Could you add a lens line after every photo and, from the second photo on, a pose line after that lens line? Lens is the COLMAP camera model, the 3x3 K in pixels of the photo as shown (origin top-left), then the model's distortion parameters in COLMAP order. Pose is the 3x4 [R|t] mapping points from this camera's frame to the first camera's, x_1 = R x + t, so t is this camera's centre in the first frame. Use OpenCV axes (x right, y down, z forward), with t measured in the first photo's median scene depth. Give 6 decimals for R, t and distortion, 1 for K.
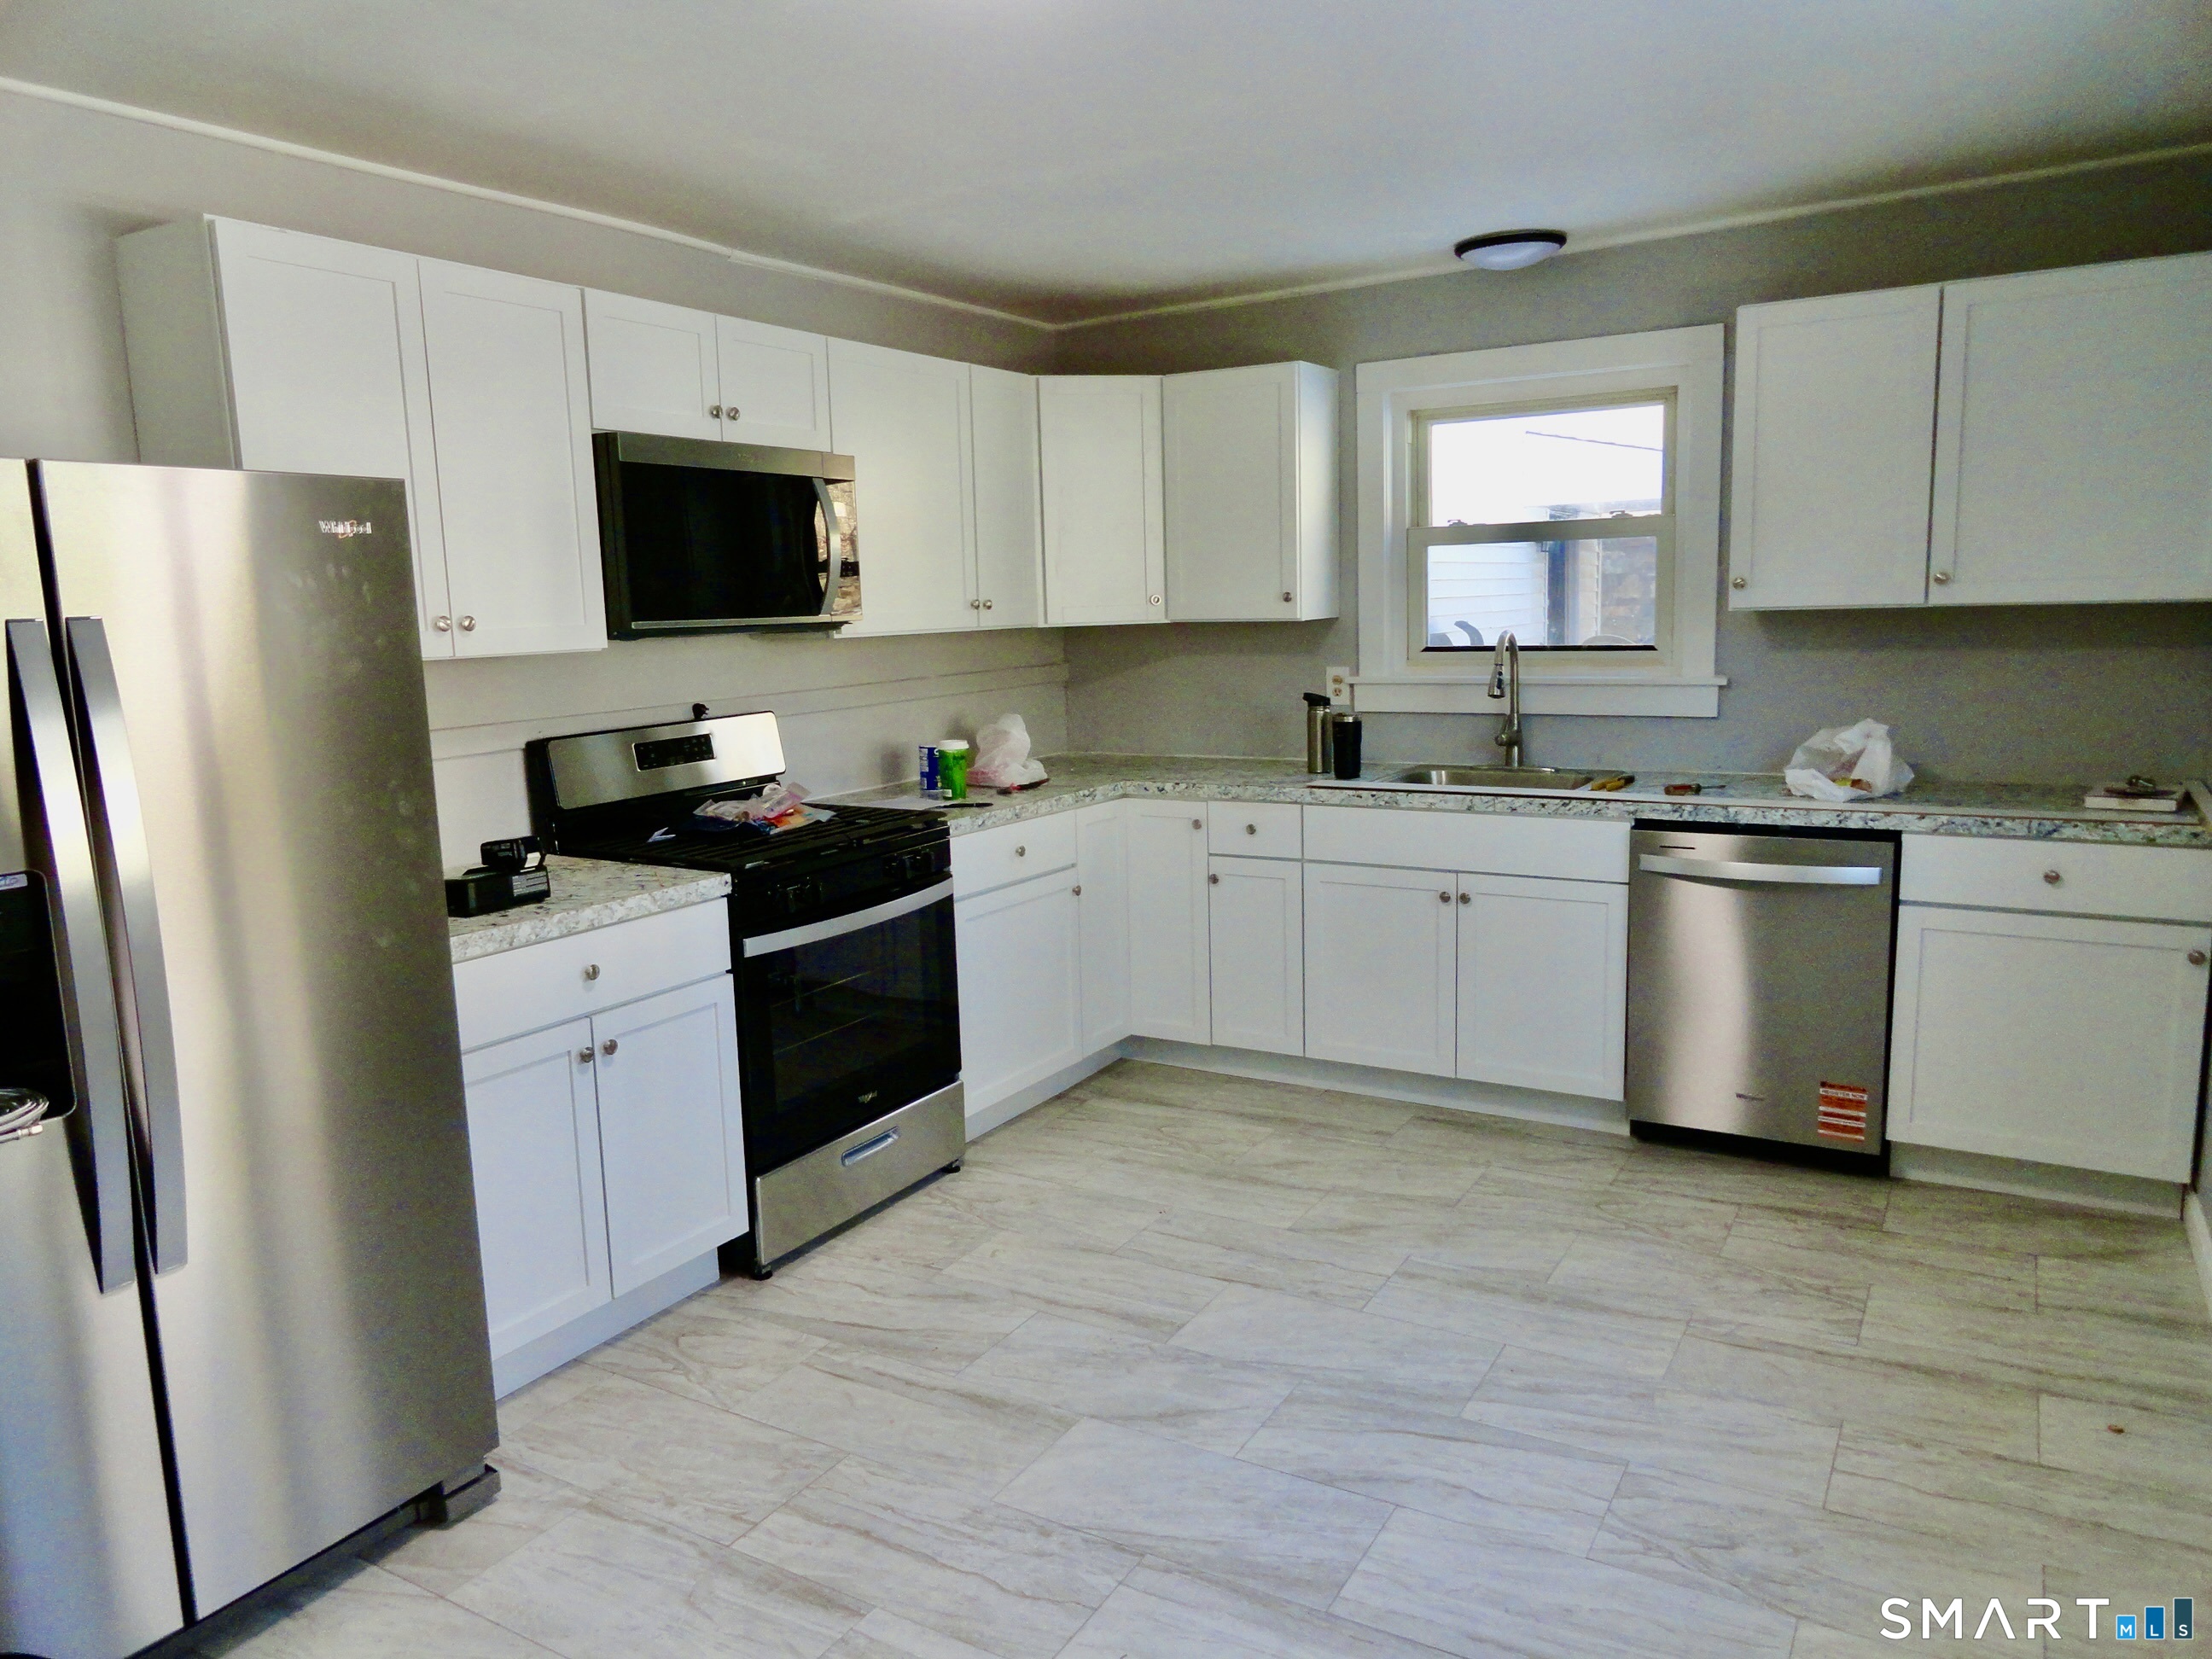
lens RADIAL K [[1522.3, 0, 1107.0], [0, 1522.3, 830.6], [0, 0, 1]] dist [-0.007299, 0.006250]
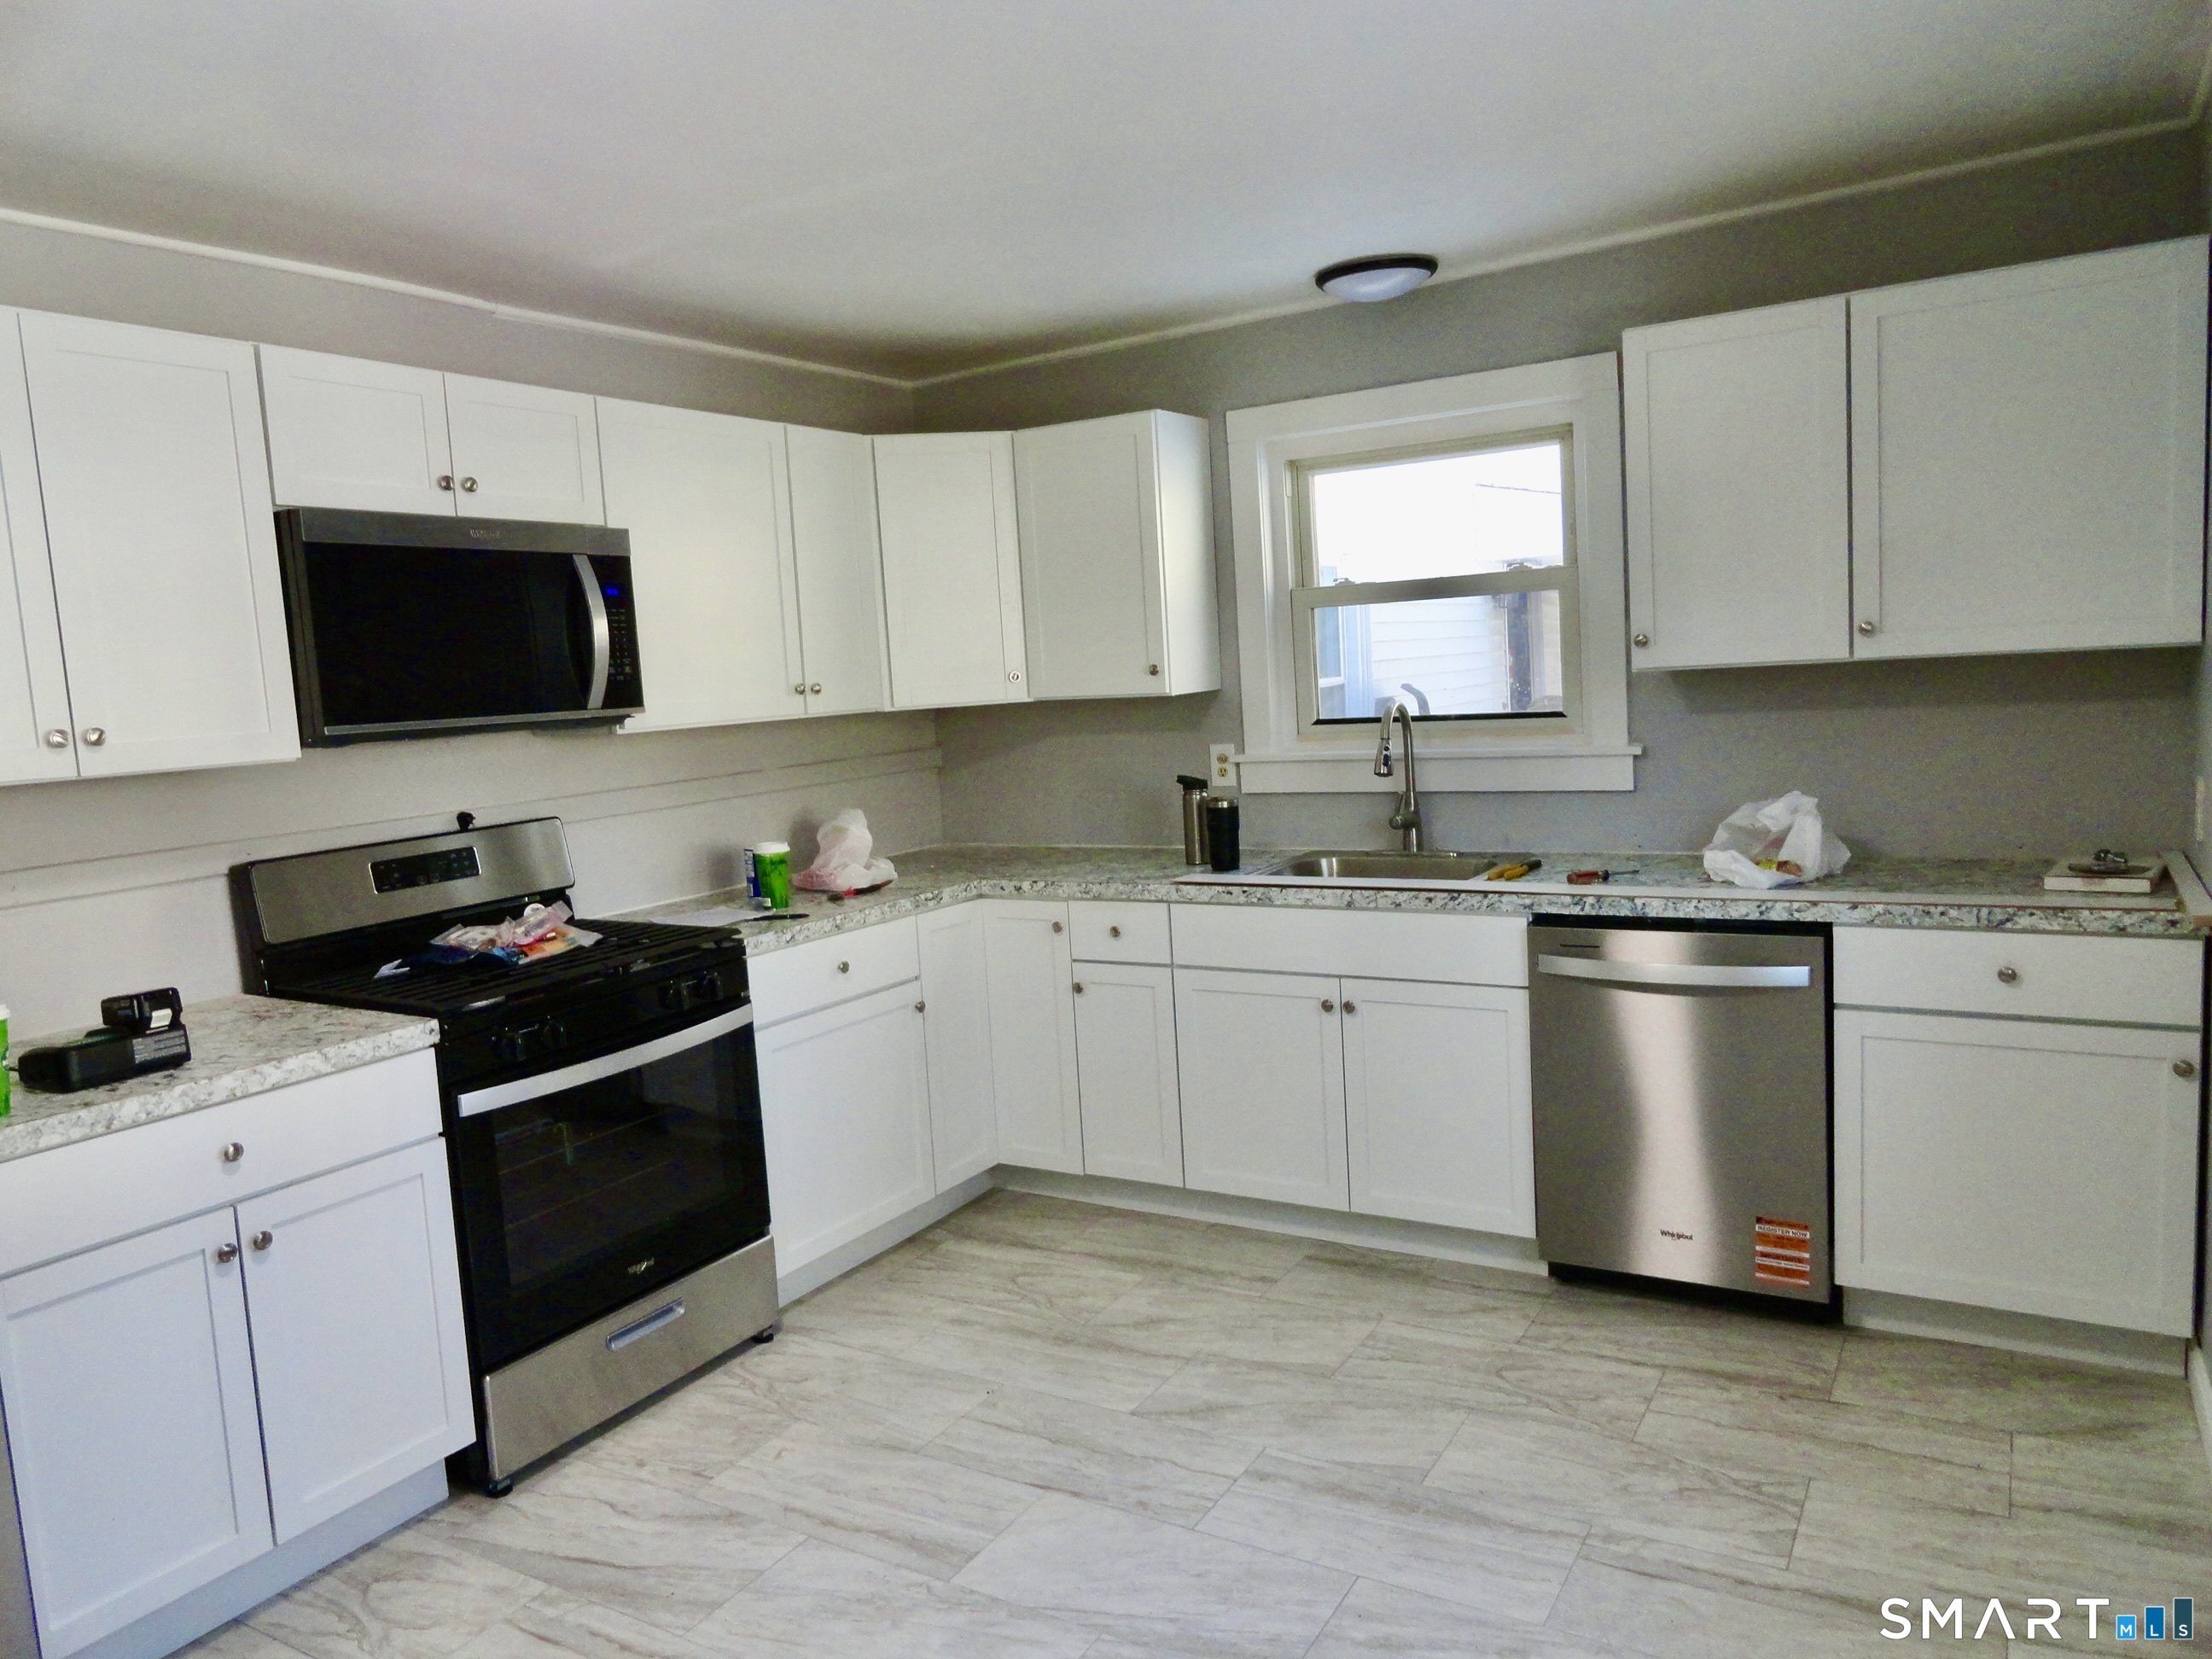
lens RADIAL K [[1522.3, 0, 1107.5], [0, 1522.3, 828.4], [0, 0, 1]] dist [-0.007299, 0.006250]
pose [[0.999536, -0.029445, -0.007762, 0.118615], [0.029065, 0.998557, -0.045152, -0.025244], [0.009080, 0.044905, 0.998950, 0.133100]]
